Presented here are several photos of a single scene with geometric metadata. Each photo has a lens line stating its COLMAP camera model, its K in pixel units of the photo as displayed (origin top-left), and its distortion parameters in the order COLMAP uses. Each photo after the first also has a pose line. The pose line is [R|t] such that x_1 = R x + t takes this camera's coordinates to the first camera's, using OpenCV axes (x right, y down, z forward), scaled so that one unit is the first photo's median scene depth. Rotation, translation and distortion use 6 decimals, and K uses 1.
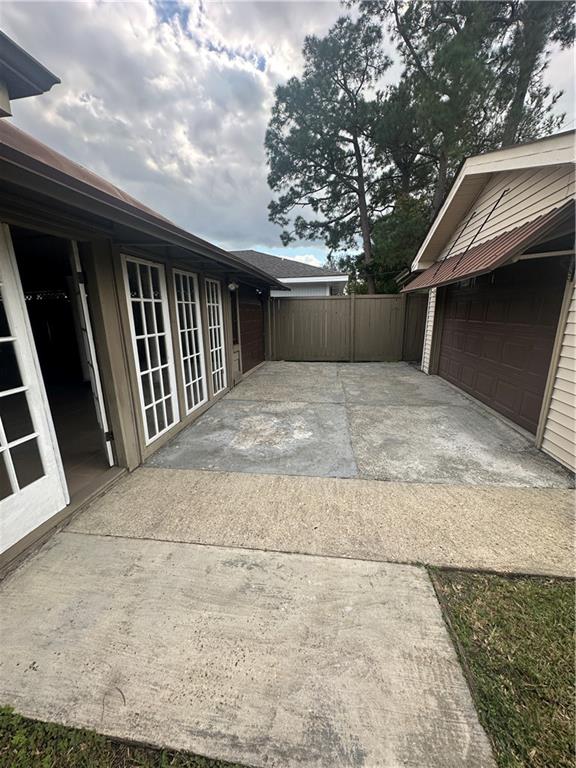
lens RADIAL K [[304.6, 0, 290.9], [0, 304.6, 384.9], [0, 0, 1]] dist [-0.001365, -0.000023]
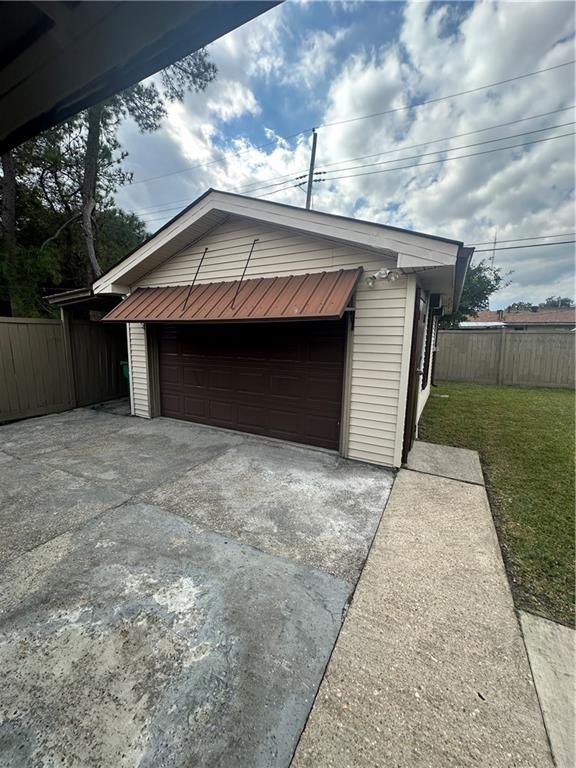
lens RADIAL K [[304.6, 0, 288.3], [0, 304.6, 384.6], [0, 0, 1]] dist [-0.001365, -0.000023]
pose [[0.347975, -0.135333, 0.927684, -0.330461], [0.205779, 0.976420, 0.065255, -0.181043], [-0.914641, 0.168191, 0.367619, 0.579926]]
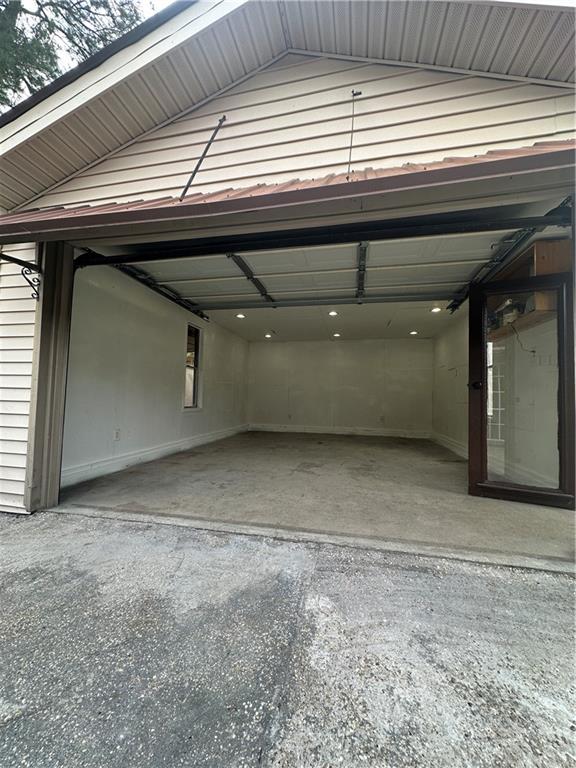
lens RADIAL K [[304.6, 0, 287.1], [0, 304.6, 384.2], [0, 0, 1]] dist [-0.001365, -0.000023]
pose [[0.077631, 0.056649, 0.995371, 0.224328], [0.218393, 0.973170, -0.072418, -0.155177], [-0.972768, 0.223004, 0.063177, 1.182792]]
